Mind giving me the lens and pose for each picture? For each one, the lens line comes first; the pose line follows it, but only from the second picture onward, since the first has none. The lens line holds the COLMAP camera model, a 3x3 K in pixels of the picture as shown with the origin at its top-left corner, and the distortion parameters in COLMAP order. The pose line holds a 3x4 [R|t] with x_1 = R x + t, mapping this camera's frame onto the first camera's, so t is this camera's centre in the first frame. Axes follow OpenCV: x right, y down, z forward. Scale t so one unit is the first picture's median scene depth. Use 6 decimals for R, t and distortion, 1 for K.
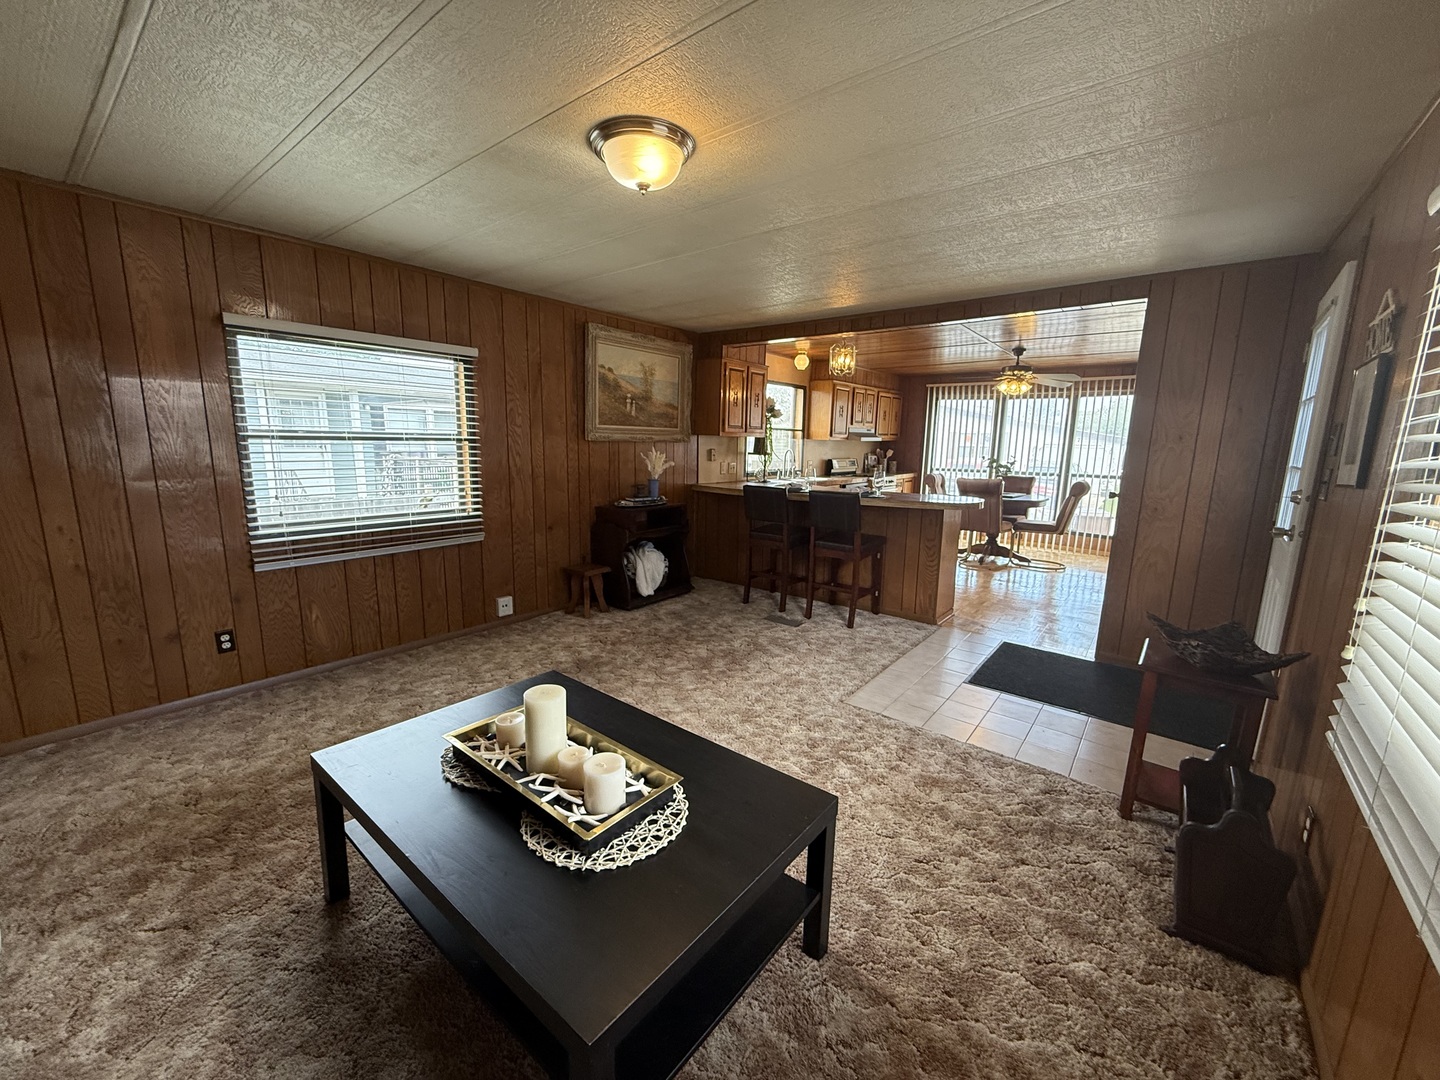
lens RADIAL K [[573.1, 0, 716.6], [0, 573.1, 542.3], [0, 0, 1]] dist [-0.000588, -0.000108]
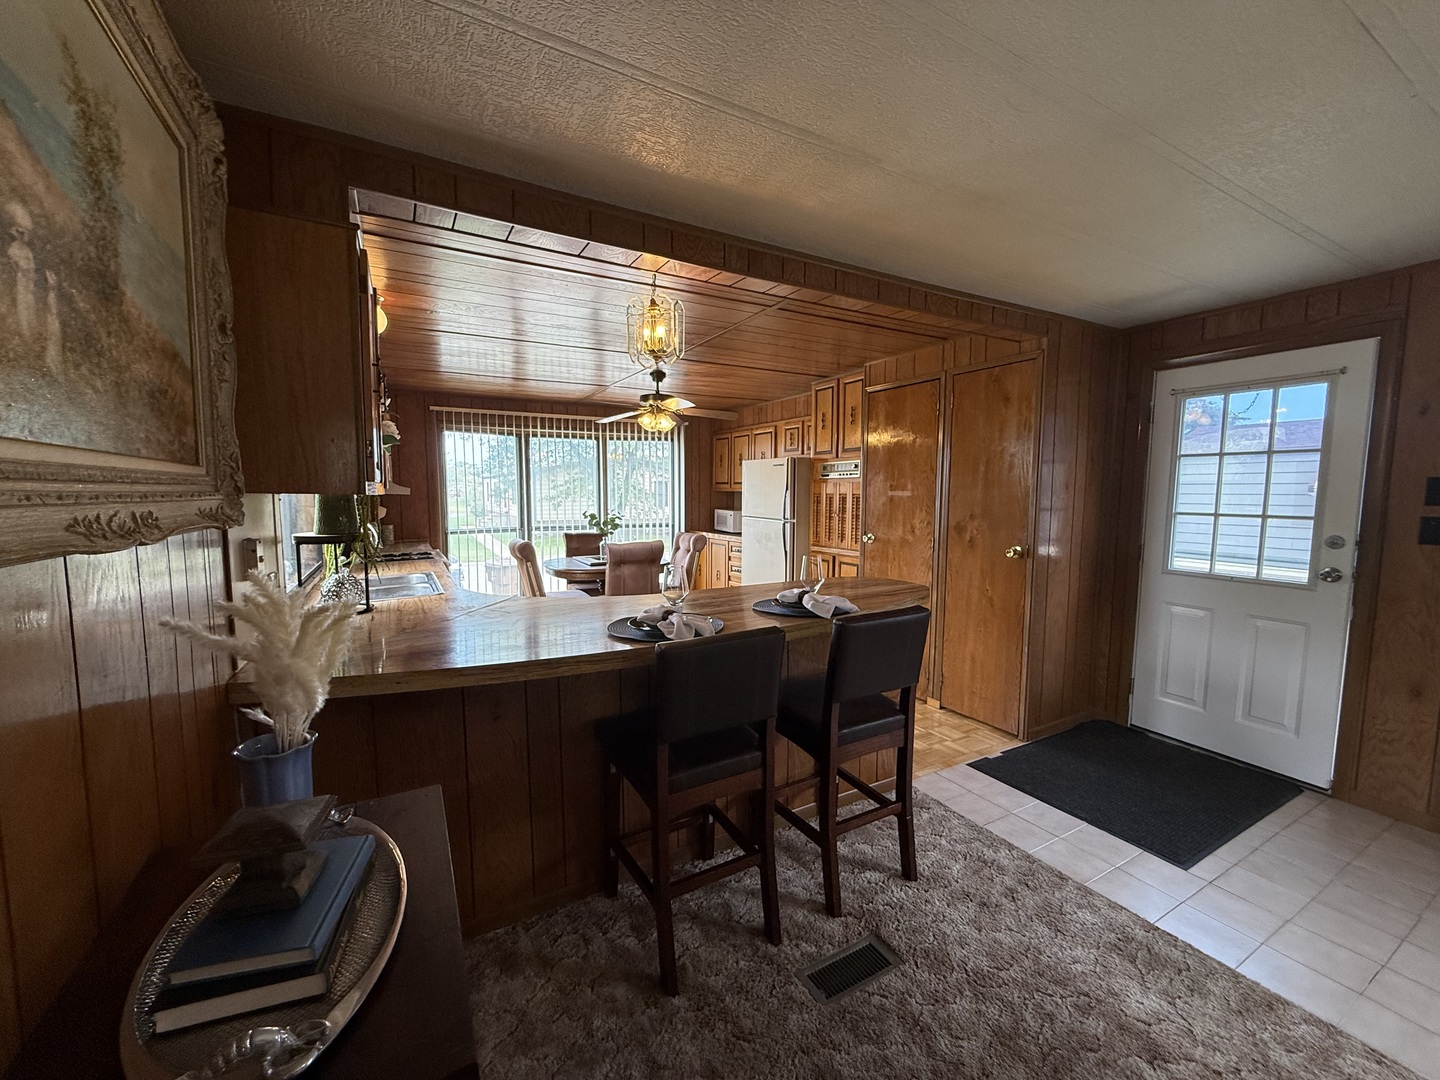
lens RADIAL K [[577.4, 0, 711.9], [0, 577.4, 542.1], [0, 0, 1]] dist [0.000240, -0.000045]
pose [[0.376972, -0.100105, 0.920799, -0.234372], [0.170241, 0.984694, 0.037355, -0.166210], [-0.910445, 0.142676, 0.388244, 0.849374]]
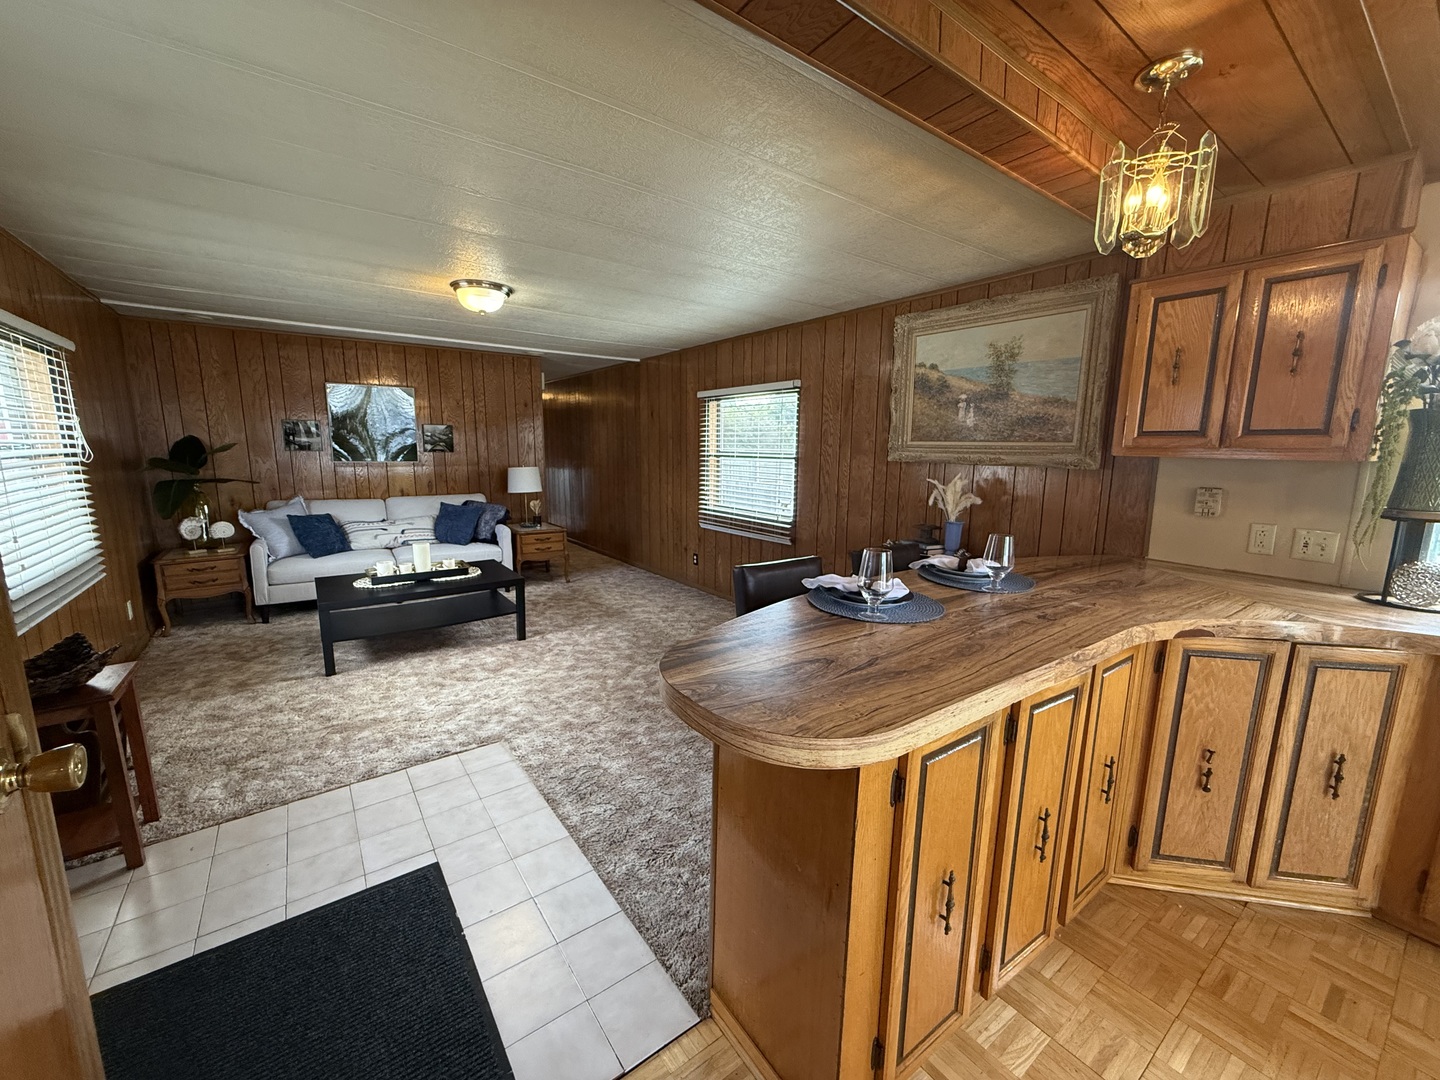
lens RADIAL K [[573.1, 0, 716.6], [0, 573.1, 542.3], [0, 0, 1]] dist [-0.000588, -0.000108]
pose [[-0.262938, 0.136899, -0.955051, 0.628670], [-0.188044, 0.963627, 0.189899, -0.171108], [0.946310, 0.229524, -0.227631, 0.958387]]
